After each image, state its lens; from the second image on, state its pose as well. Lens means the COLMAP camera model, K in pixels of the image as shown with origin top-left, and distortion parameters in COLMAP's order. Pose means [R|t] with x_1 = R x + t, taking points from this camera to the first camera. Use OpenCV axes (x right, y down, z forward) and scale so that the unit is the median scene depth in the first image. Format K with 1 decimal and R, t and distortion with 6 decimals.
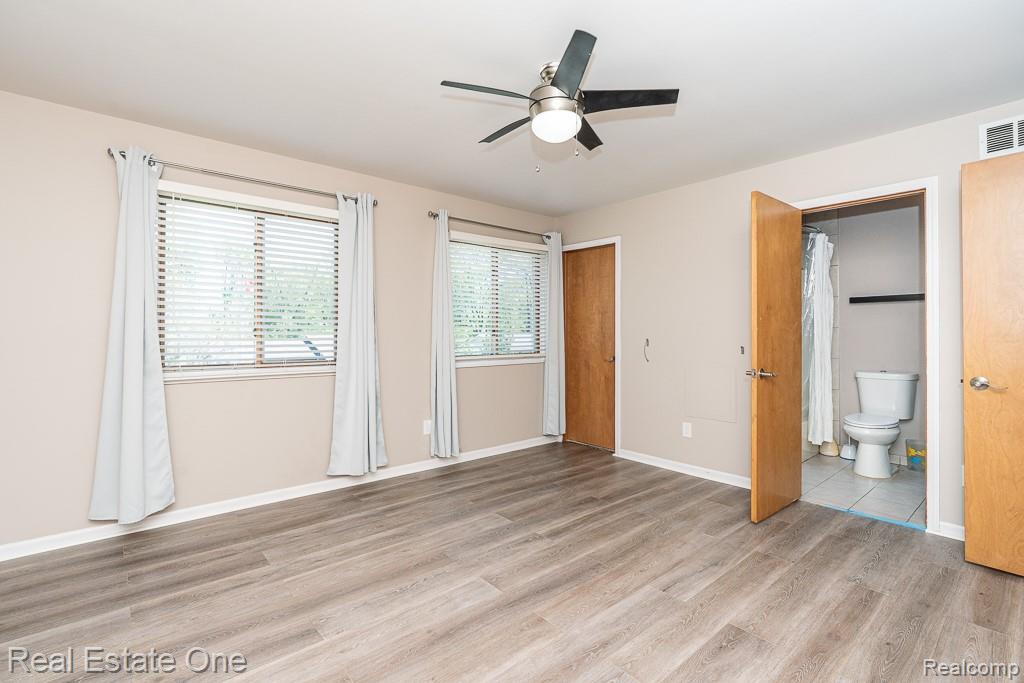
lens RADIAL K [[474.1, 0, 513.9], [0, 474.1, 332.9], [0, 0, 1]] dist [-0.006987, 0.001295]
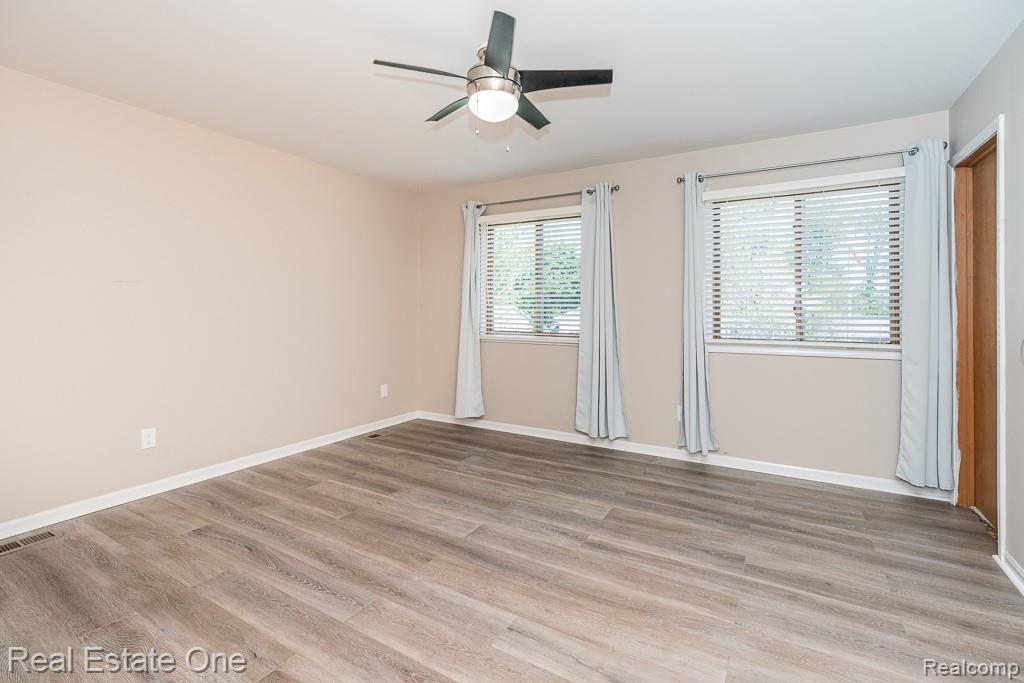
lens RADIAL K [[474.1, 0, 508.3], [0, 474.1, 311.3], [0, 0, 1]] dist [-0.006987, 0.001295]
pose [[0.305819, 0.005440, -0.952074, 0.769087], [-0.003976, 0.999982, 0.004437, -0.001864], [0.952081, 0.002429, 0.305835, 0.530062]]
